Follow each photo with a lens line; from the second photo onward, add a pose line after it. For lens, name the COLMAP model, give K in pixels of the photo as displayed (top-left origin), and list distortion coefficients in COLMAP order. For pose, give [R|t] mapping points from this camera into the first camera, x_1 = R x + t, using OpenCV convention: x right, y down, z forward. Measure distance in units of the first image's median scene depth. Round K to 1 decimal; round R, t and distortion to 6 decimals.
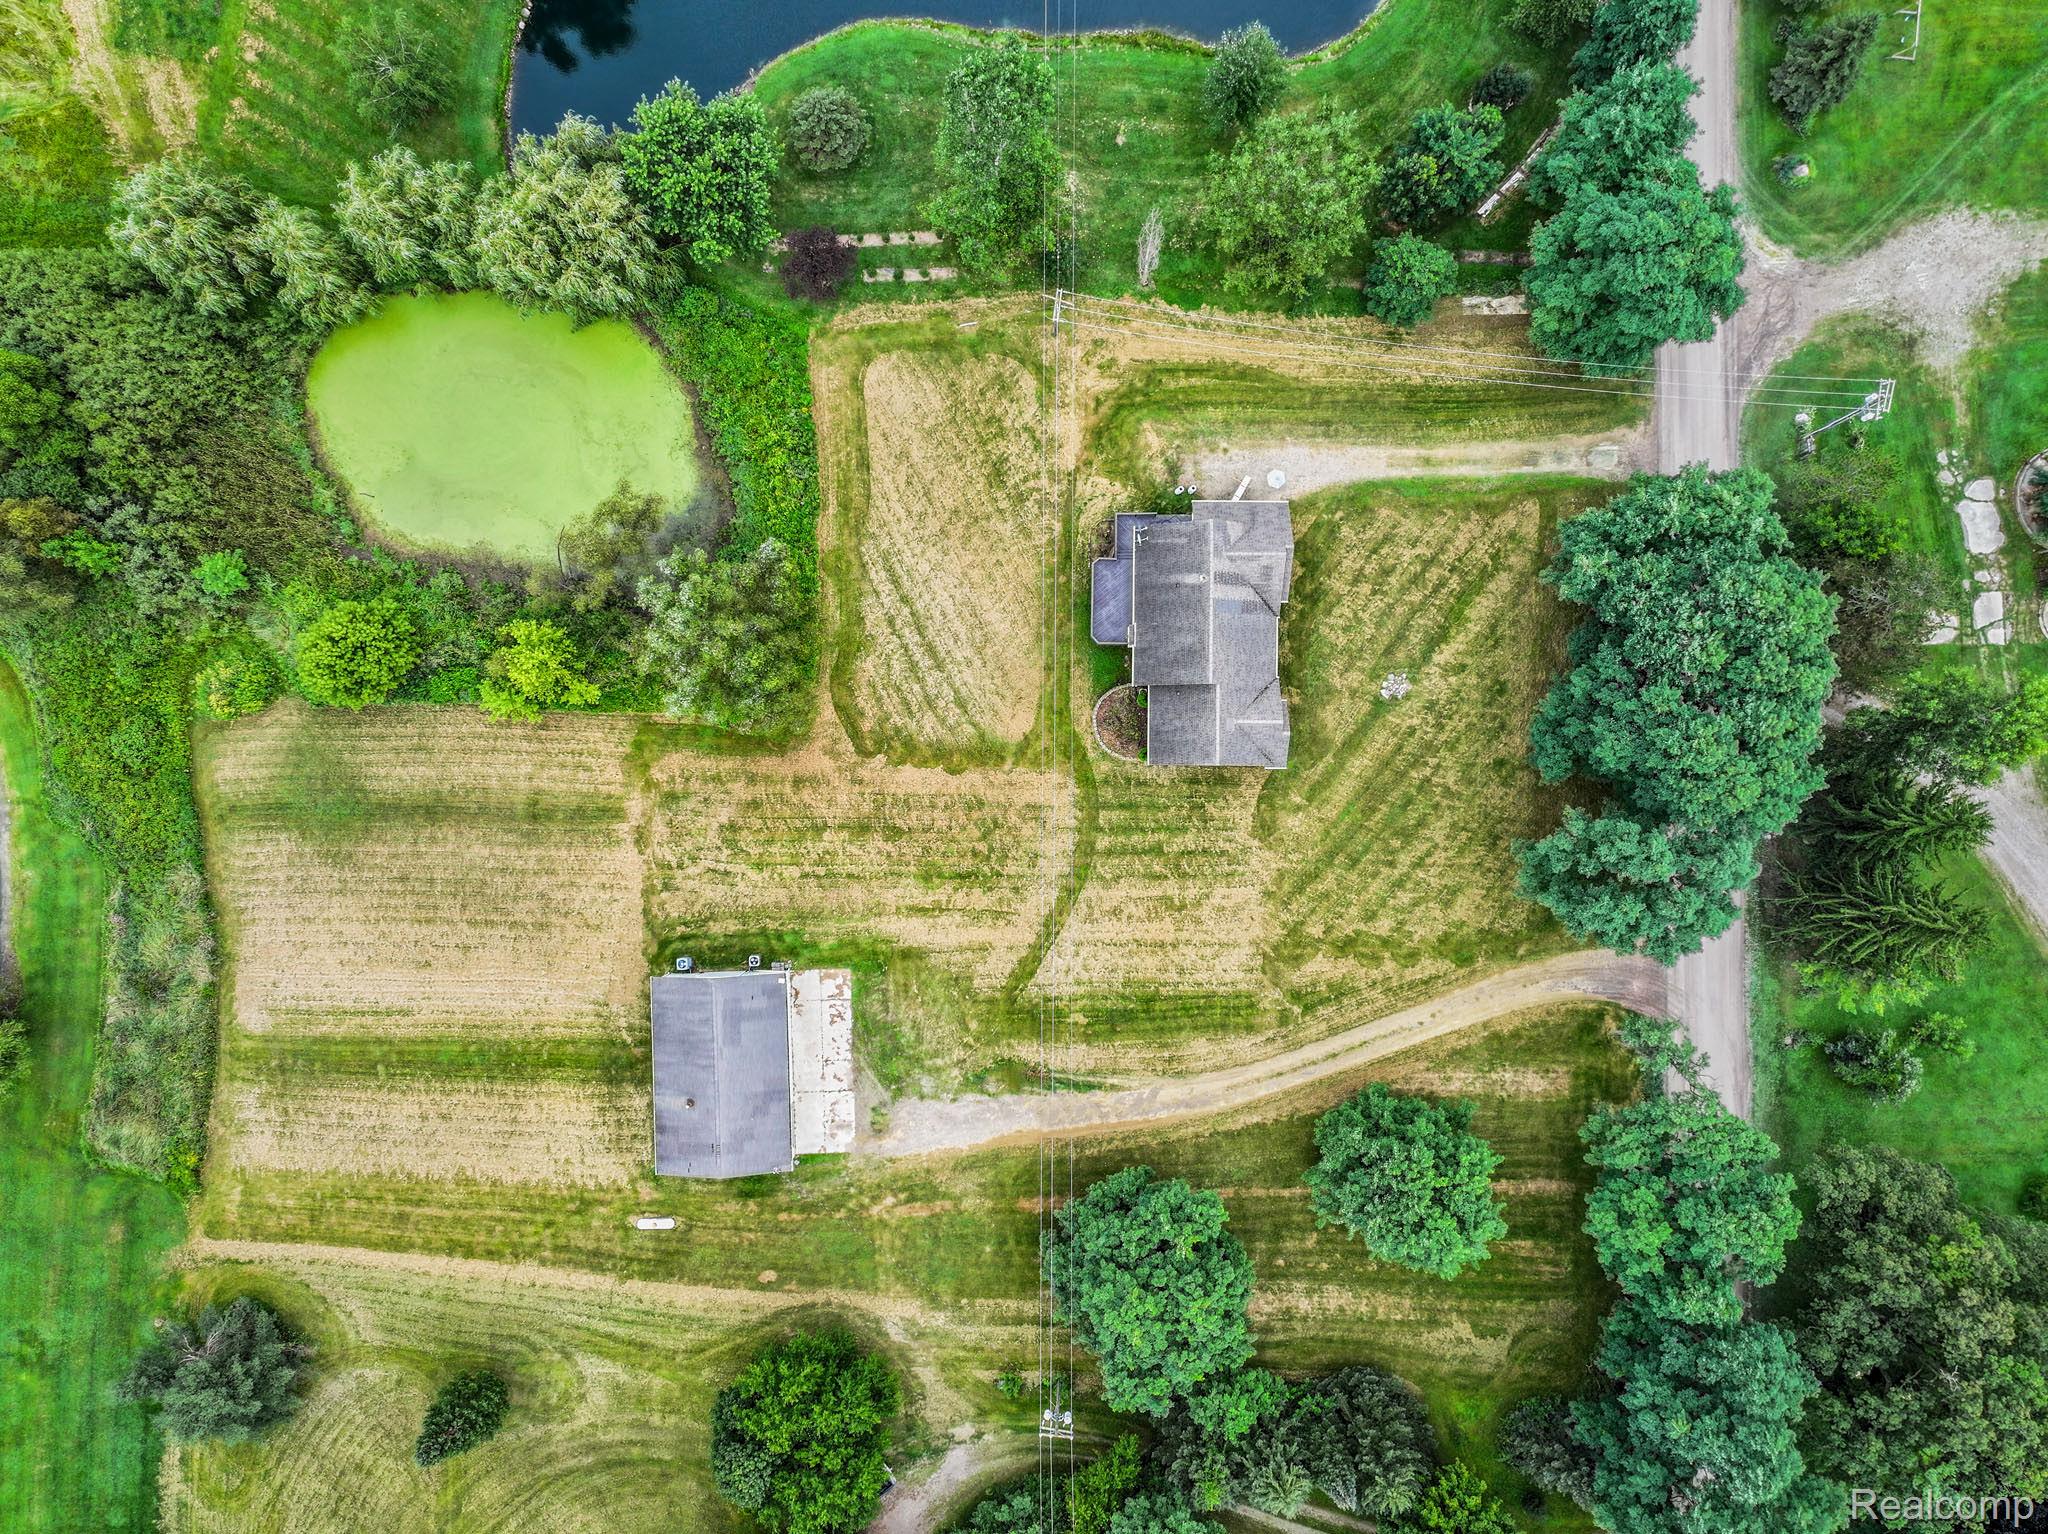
lens RADIAL K [[1431.9, 0, 1021.8], [0, 1431.9, 768.7], [0, 0, 1]] dist [-0.009545, 0.017744]
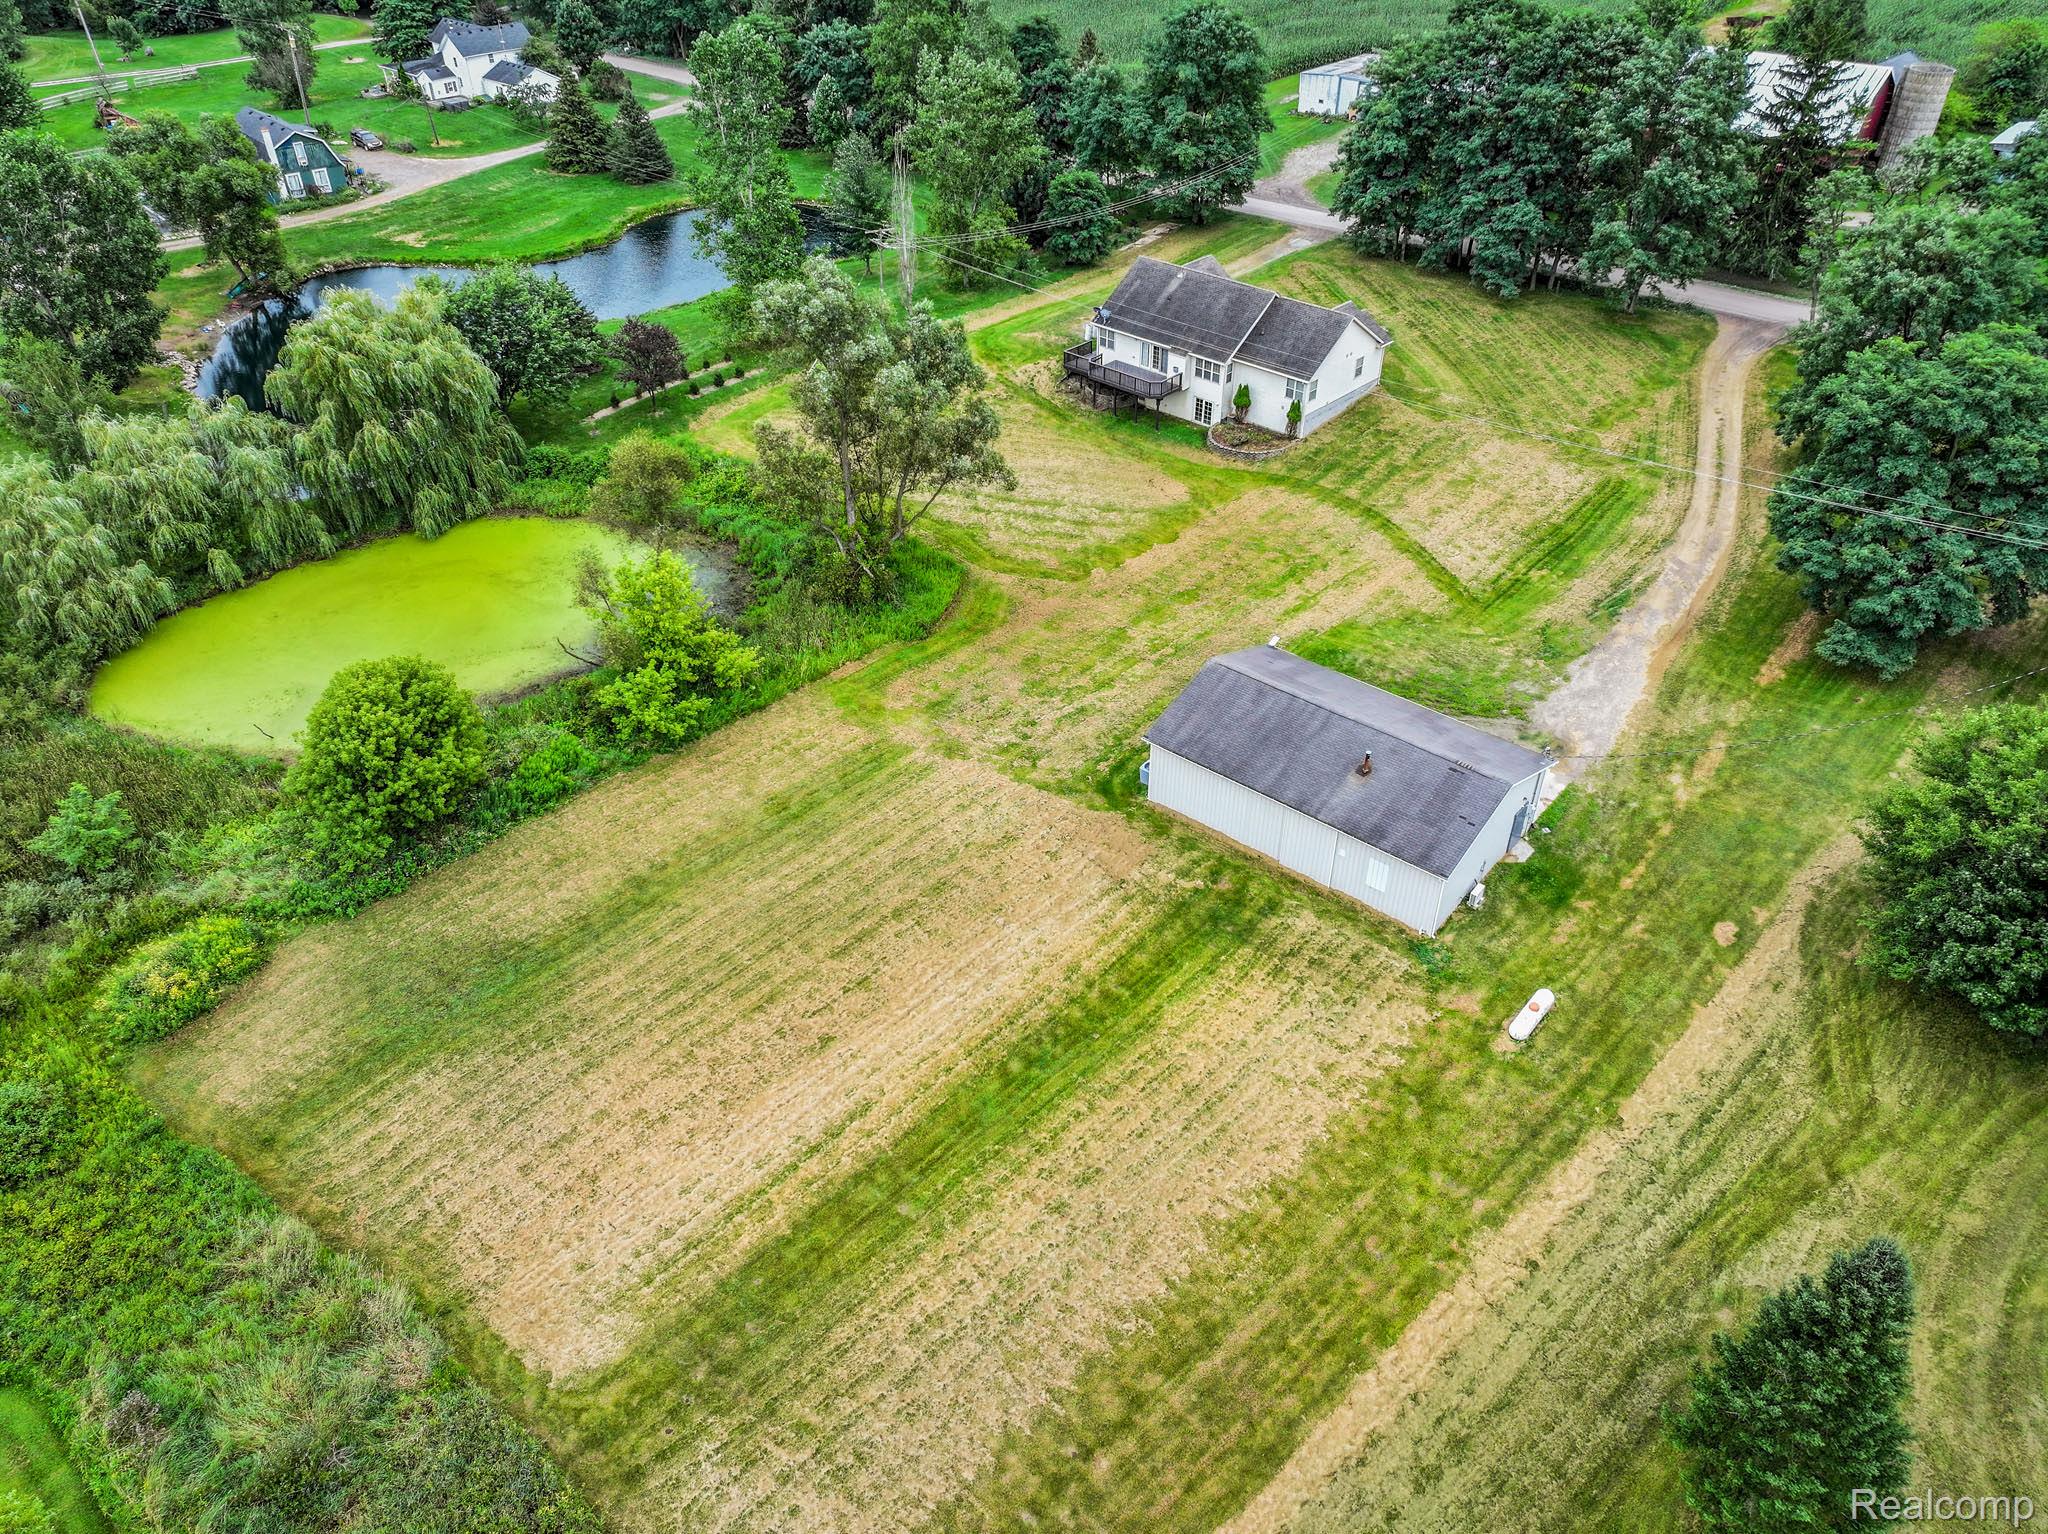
lens RADIAL K [[1431.9, 0, 1026.6], [0, 1431.9, 764.7], [0, 0, 1]] dist [-0.009545, 0.017744]
pose [[0.671986, -0.438899, 0.596491, -0.628107], [0.740502, 0.408585, -0.533587, 0.416297], [-0.009527, 0.800266, 0.599569, 0.635437]]
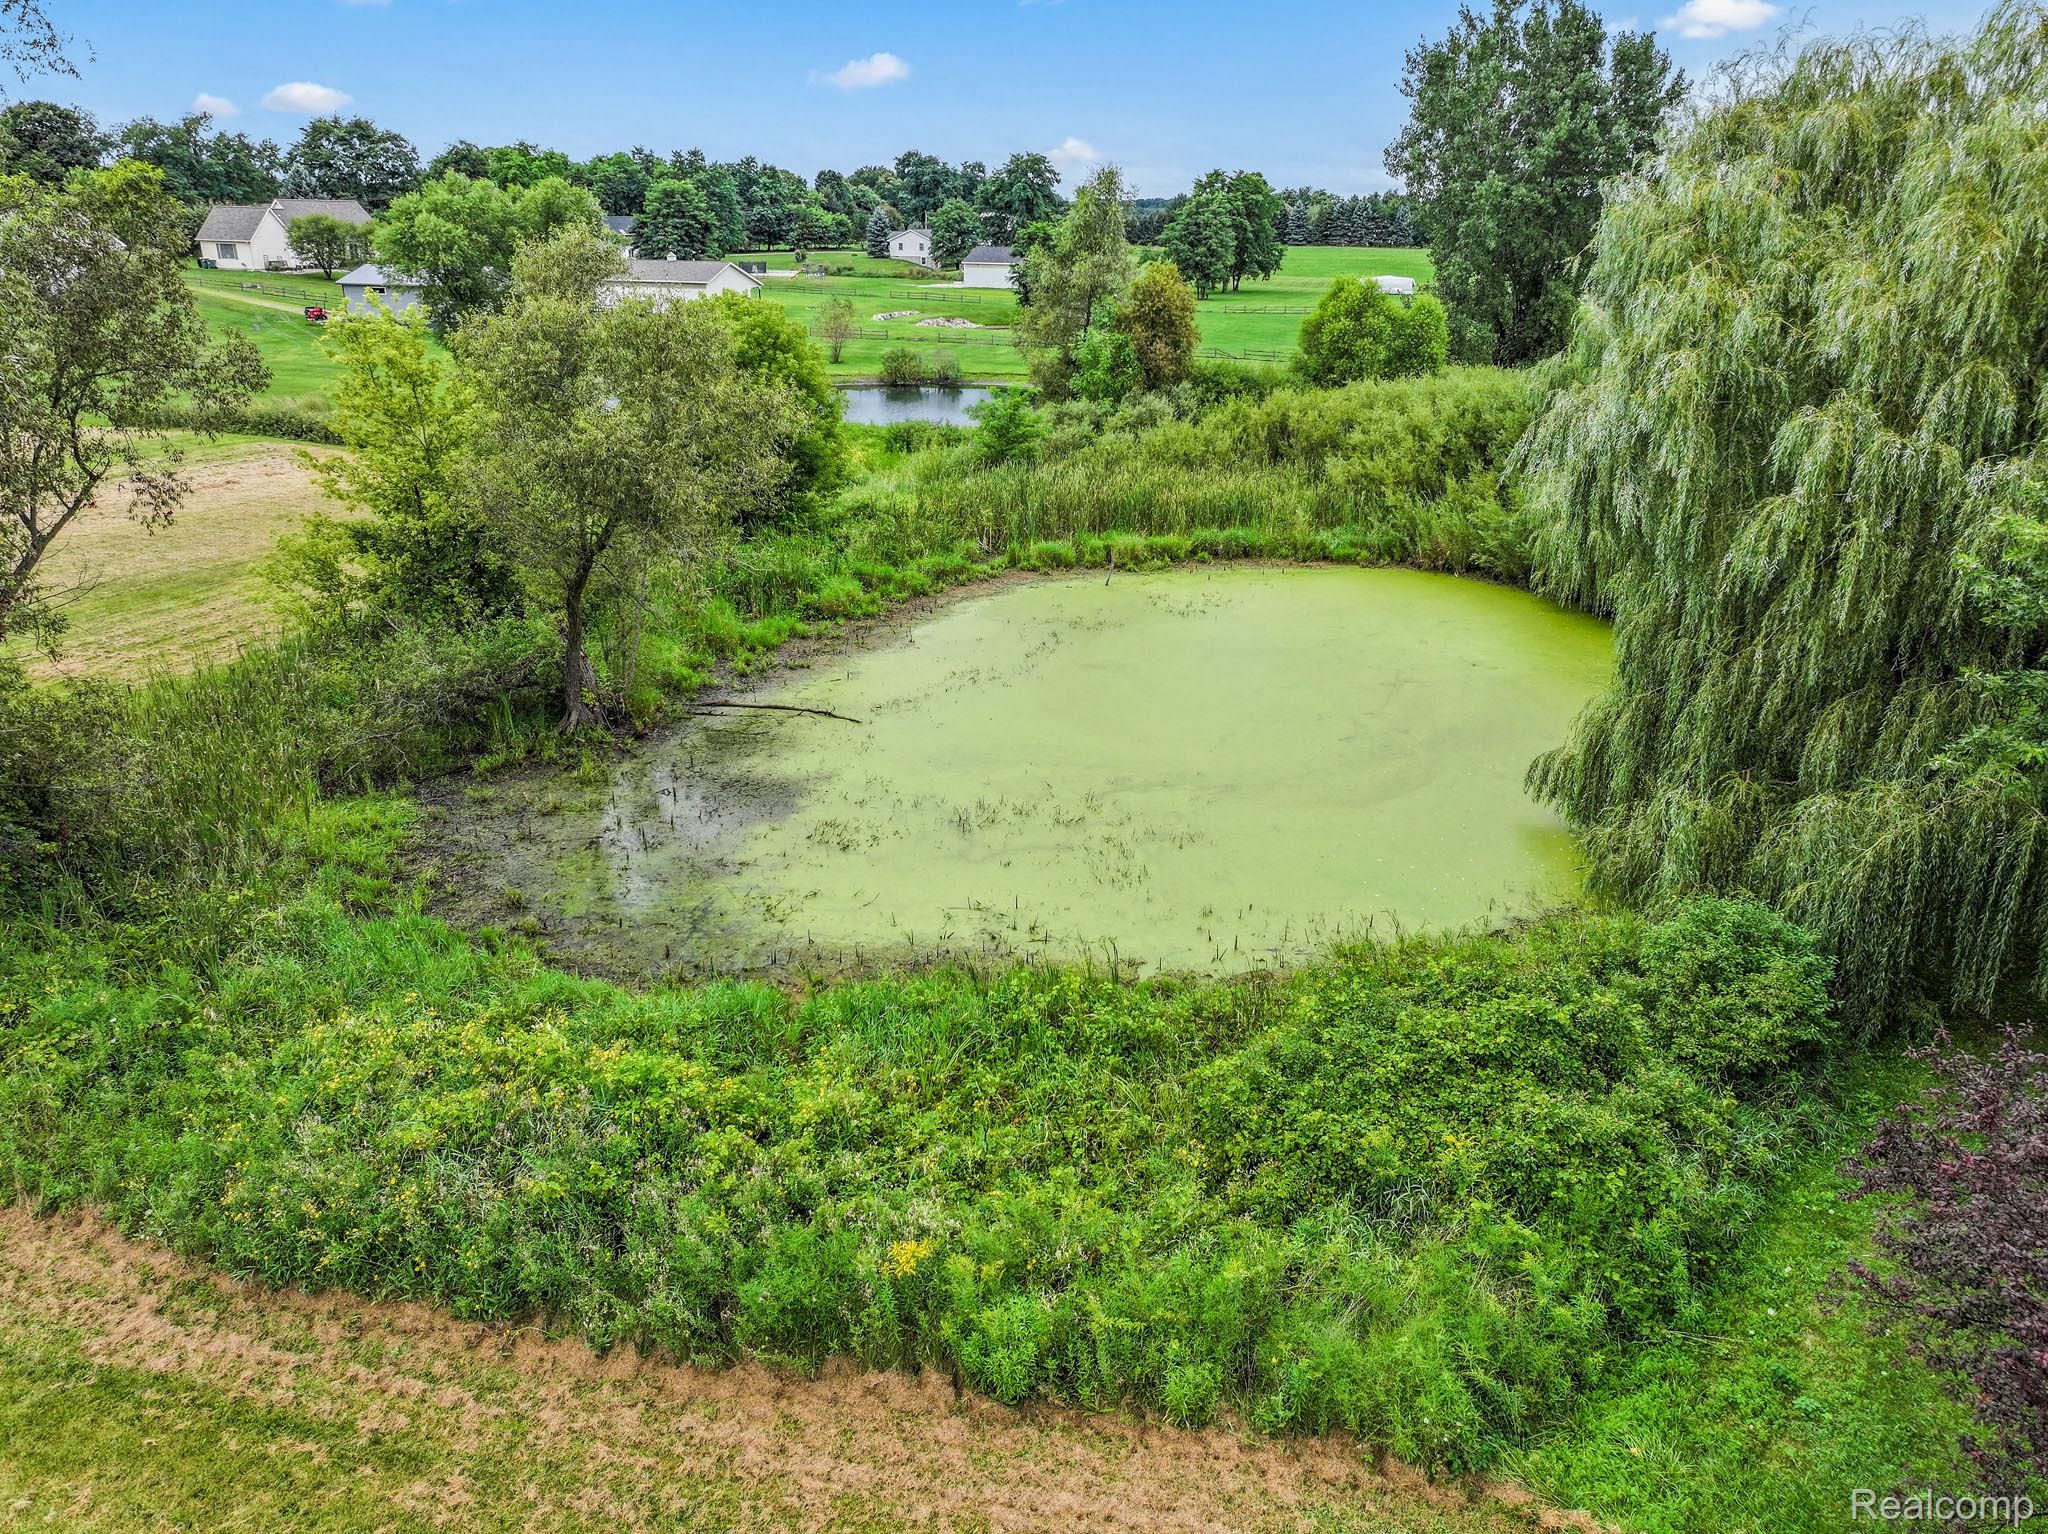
lens RADIAL K [[1431.9, 0, 1031.4], [0, 1431.9, 758.9], [0, 0, 1]] dist [-0.009545, 0.017744]
pose [[-0.283522, 0.342850, -0.895583, -0.059438], [-0.958965, -0.100176, 0.265238, -0.290694], [0.001221, 0.934034, 0.357183, 0.918793]]
